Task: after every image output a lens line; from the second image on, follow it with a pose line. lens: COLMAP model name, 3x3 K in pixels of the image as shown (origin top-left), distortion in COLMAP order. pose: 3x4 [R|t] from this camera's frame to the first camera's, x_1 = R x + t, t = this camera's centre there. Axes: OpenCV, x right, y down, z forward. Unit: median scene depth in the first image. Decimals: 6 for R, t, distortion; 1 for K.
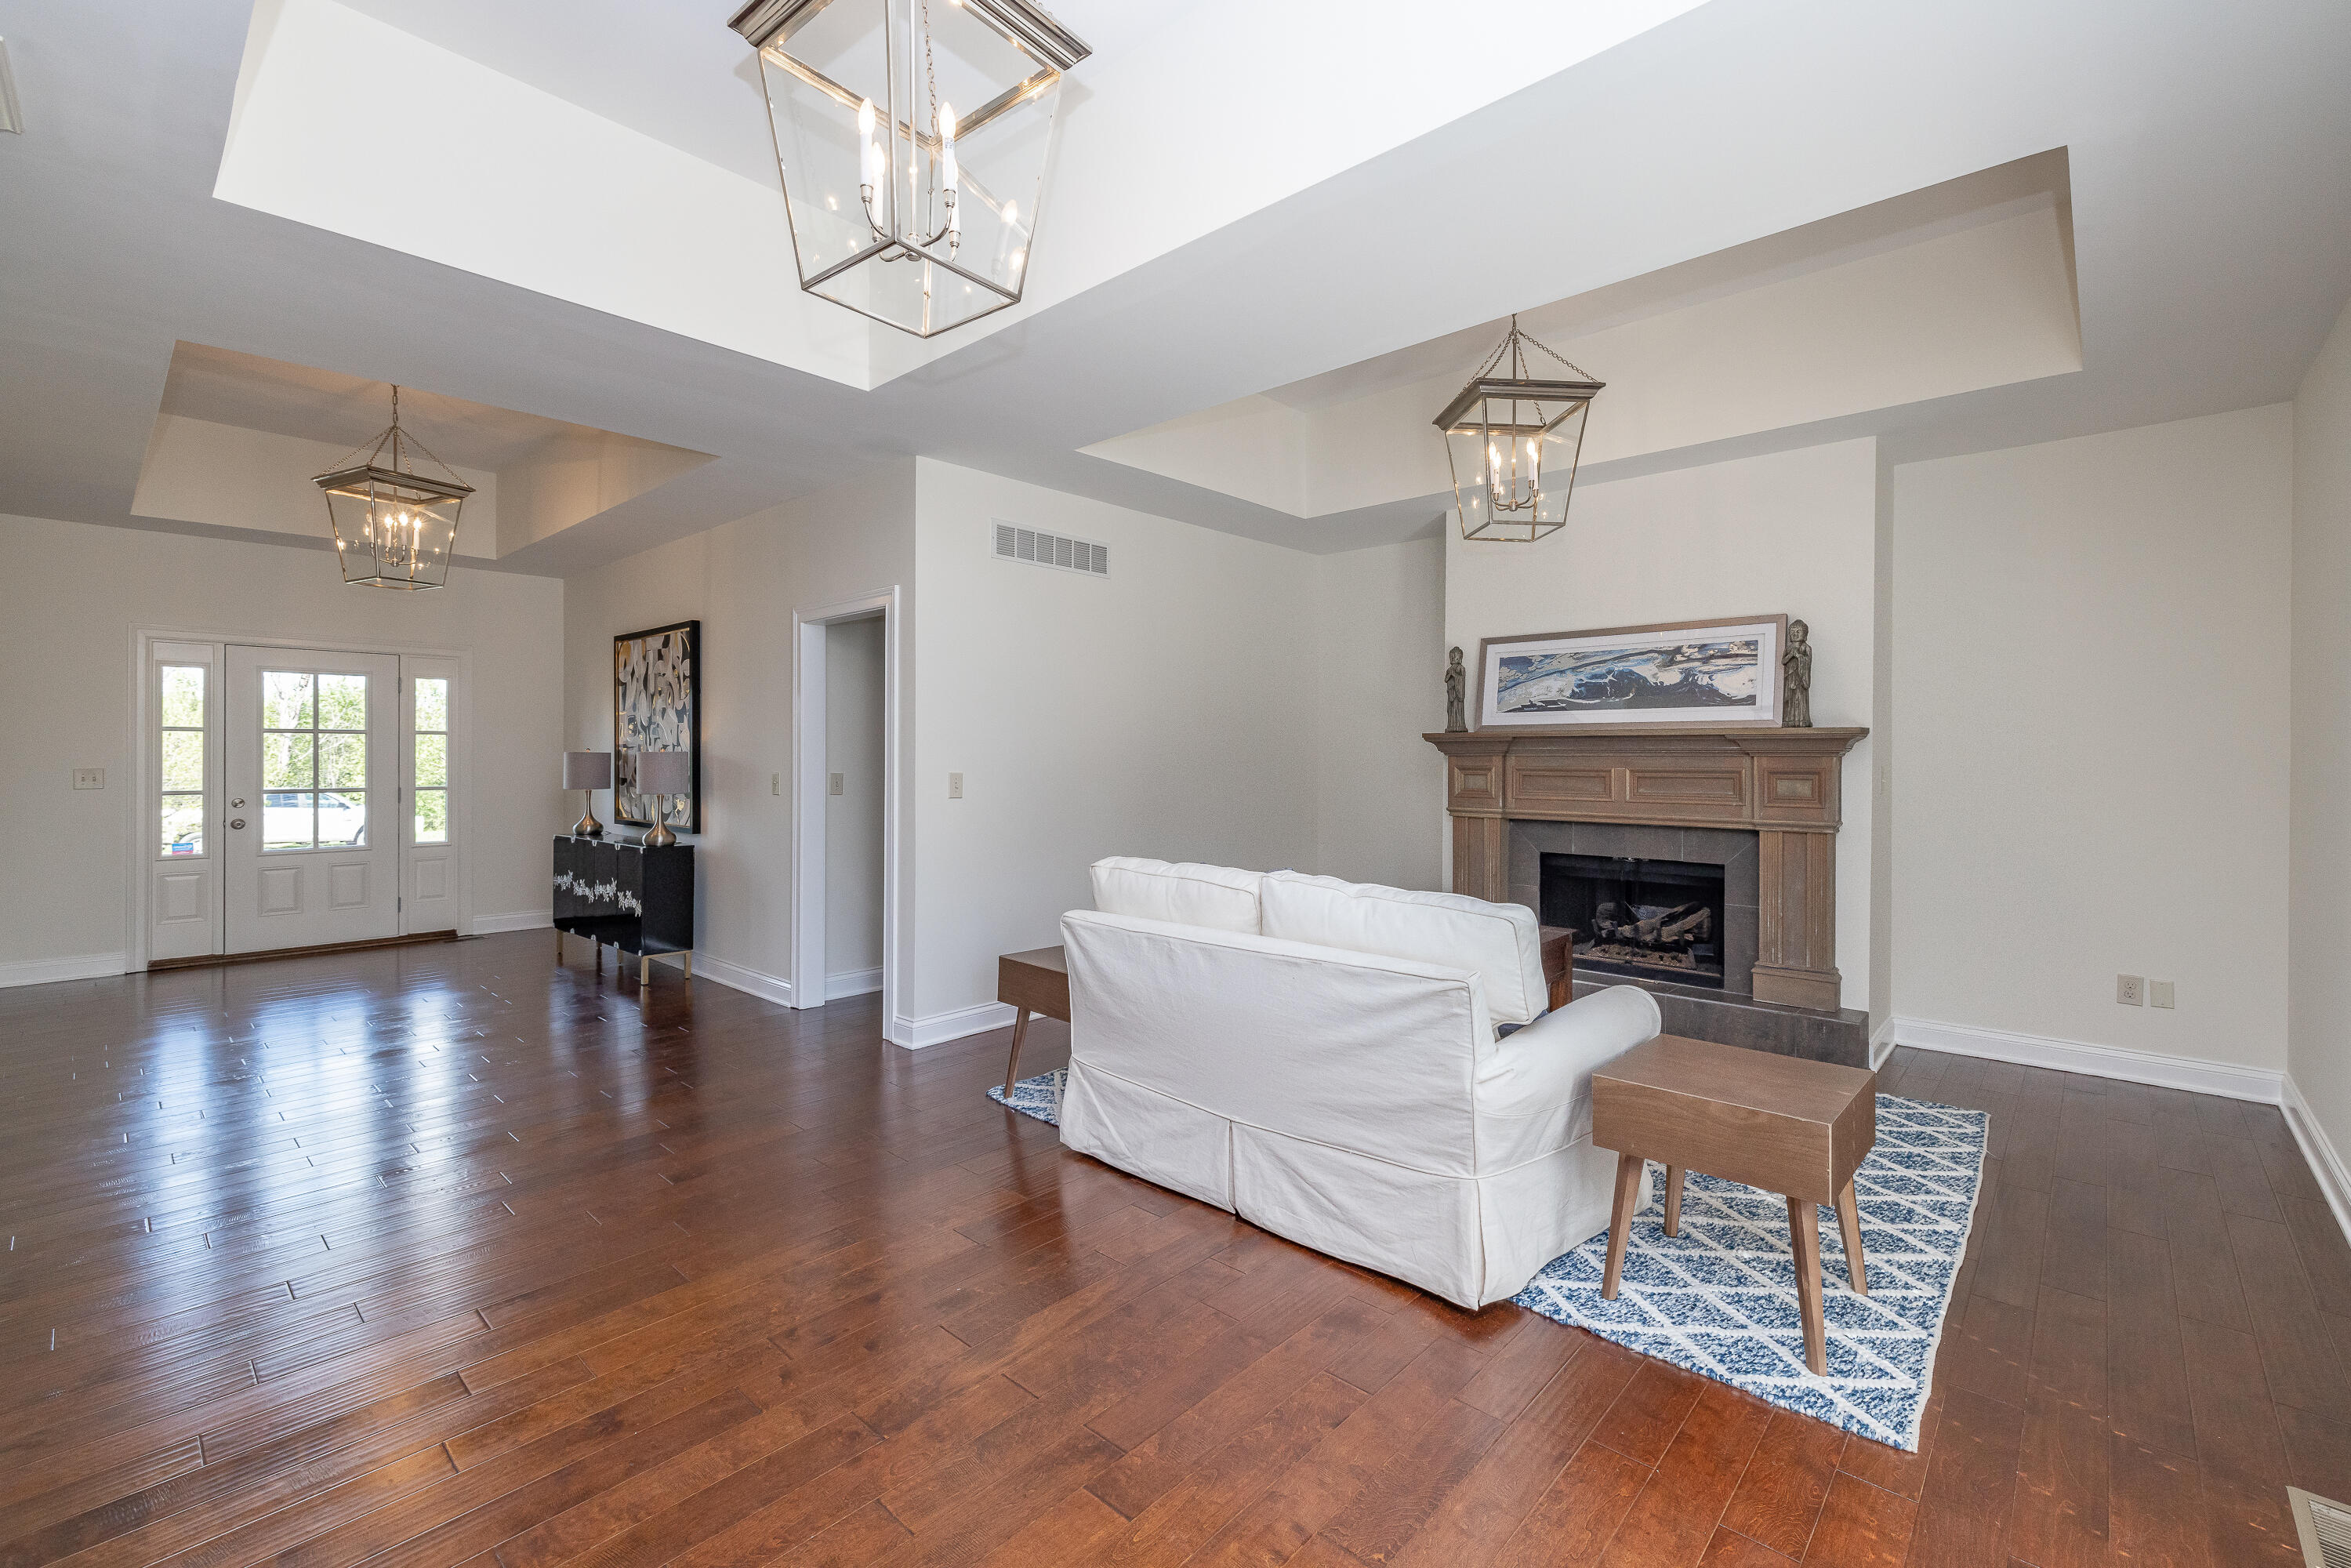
lens RADIAL K [[1000.4, 0, 1178.8], [0, 1000.4, 757.2], [0, 0, 1]] dist [0.000722, 0.000079]
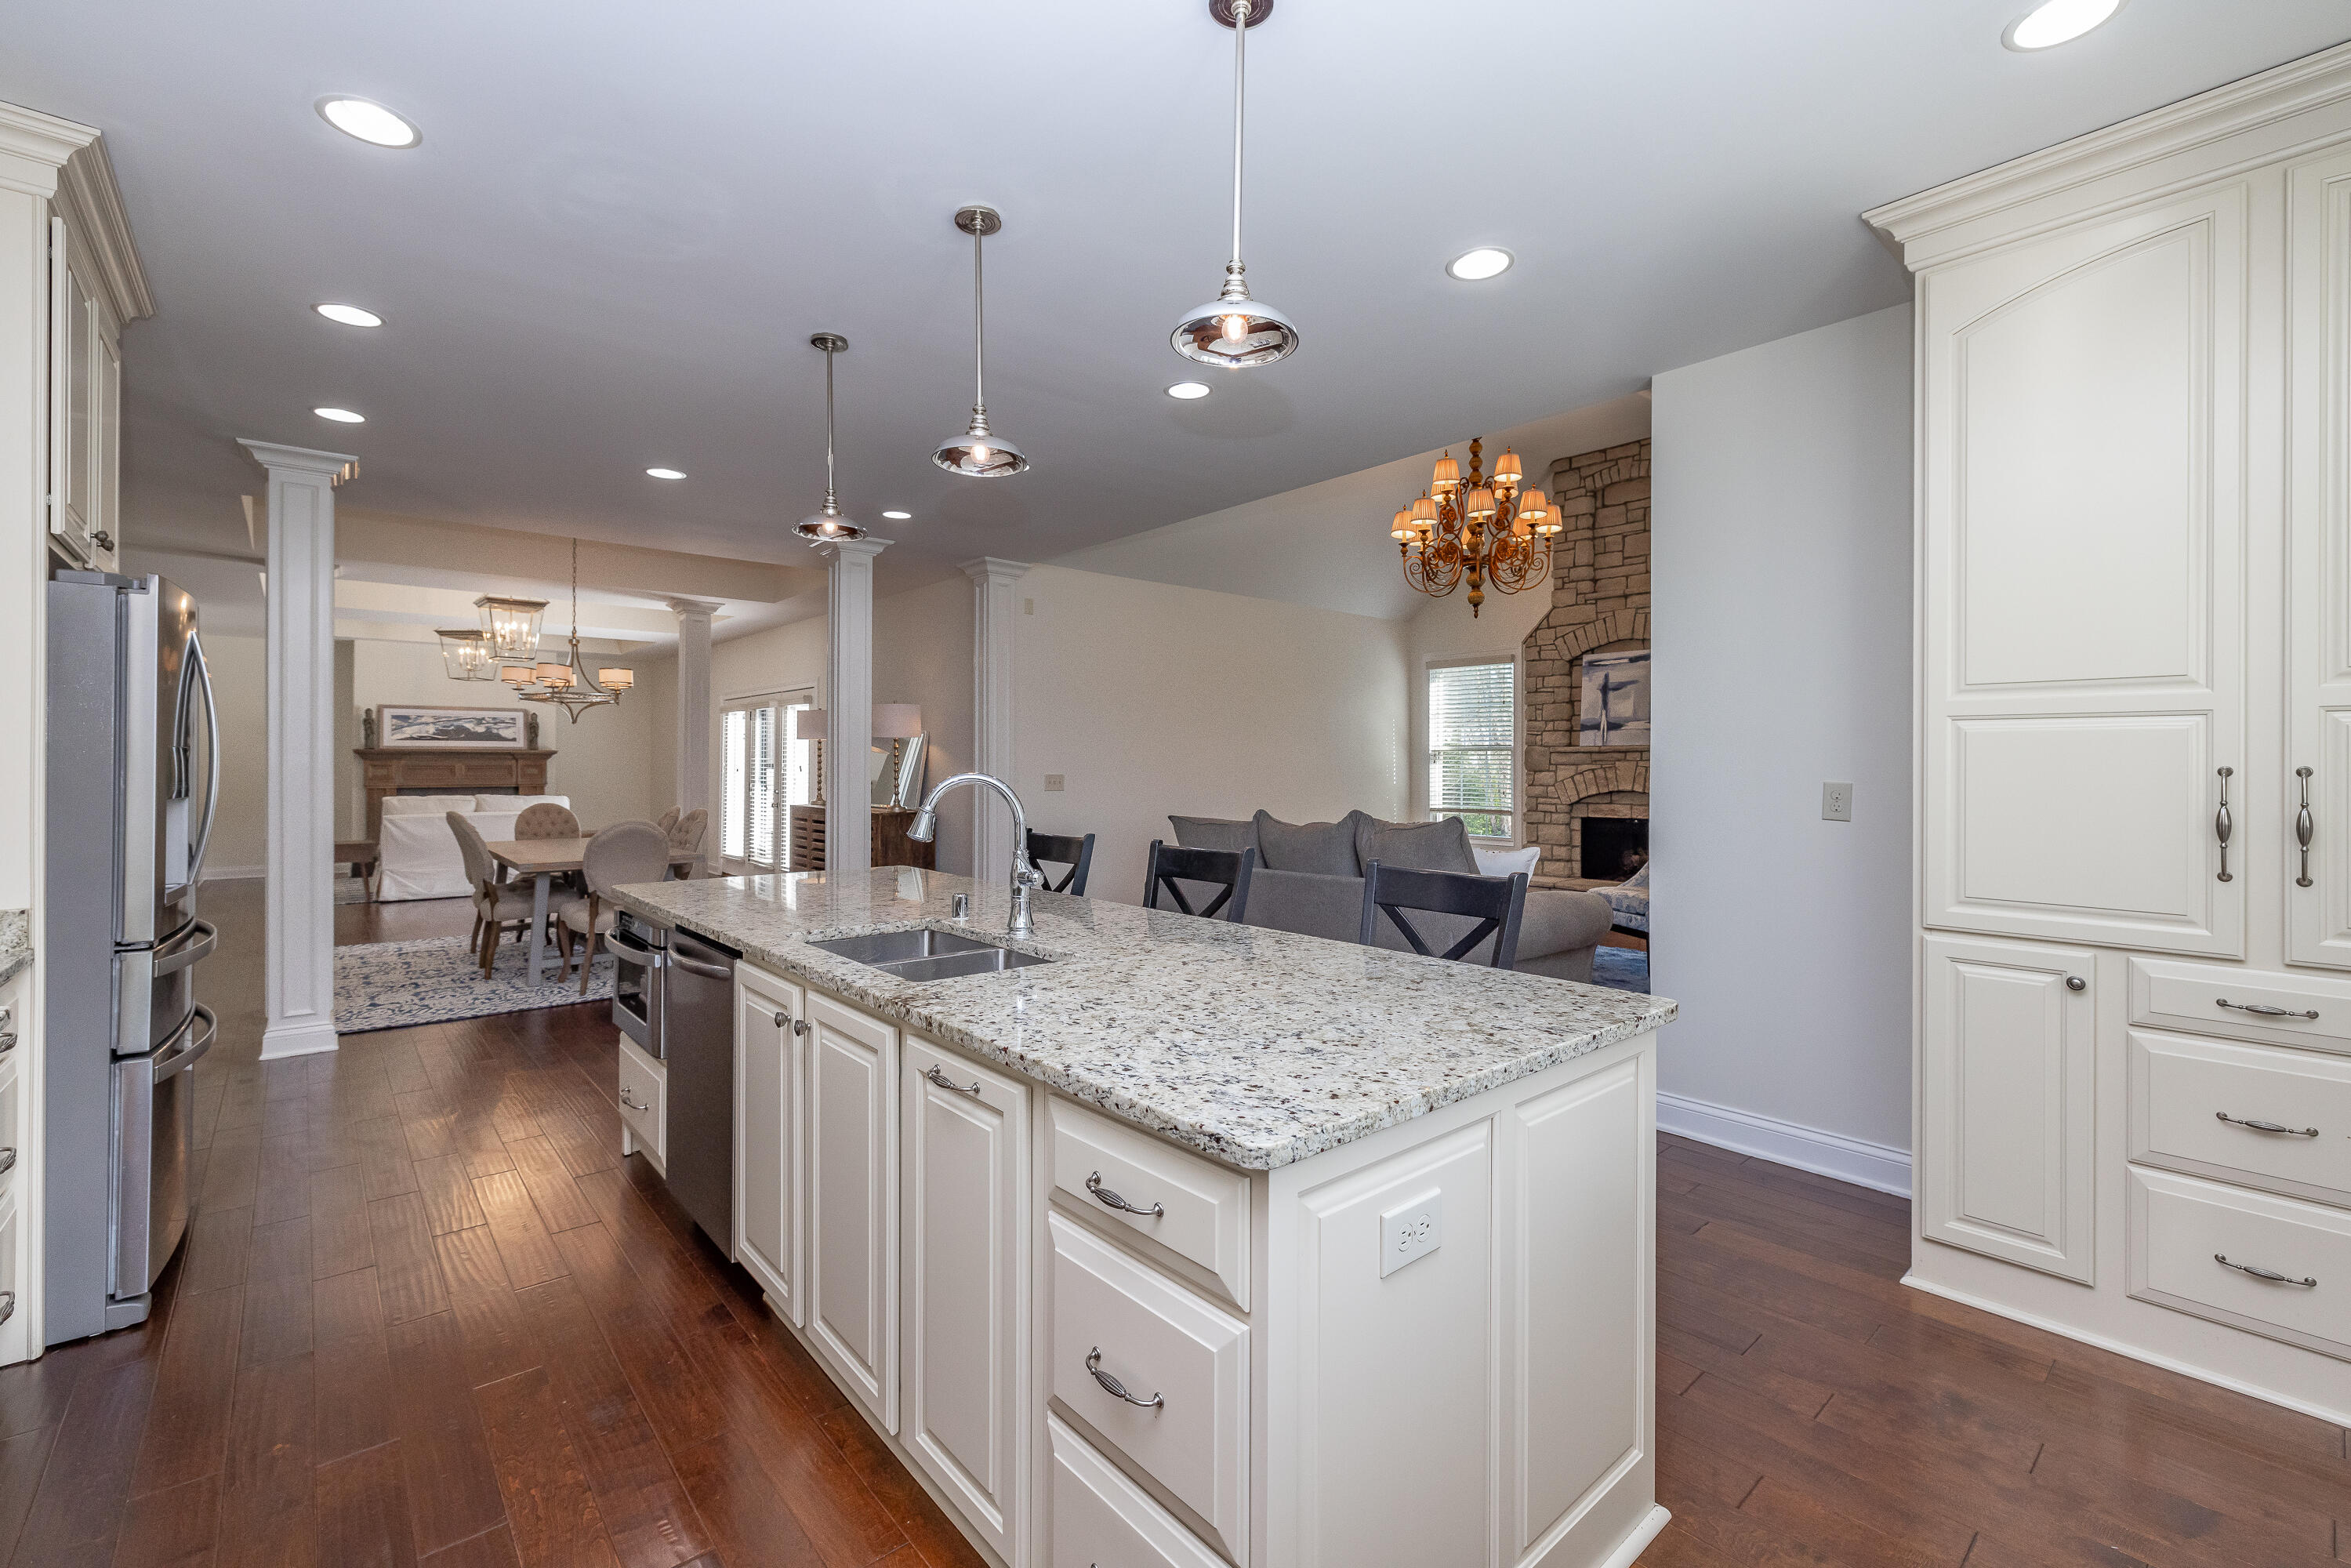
lens RADIAL K [[1000.4, 0, 1178.8], [0, 1000.4, 757.2], [0, 0, 1]] dist [0.000722, 0.000079]
pose [[0.107552, 0.001319, 0.994199, -1.864112], [0.000637, 0.999999, -0.001396, -0.003162], [-0.994199, 0.000784, 0.107551, -1.054403]]
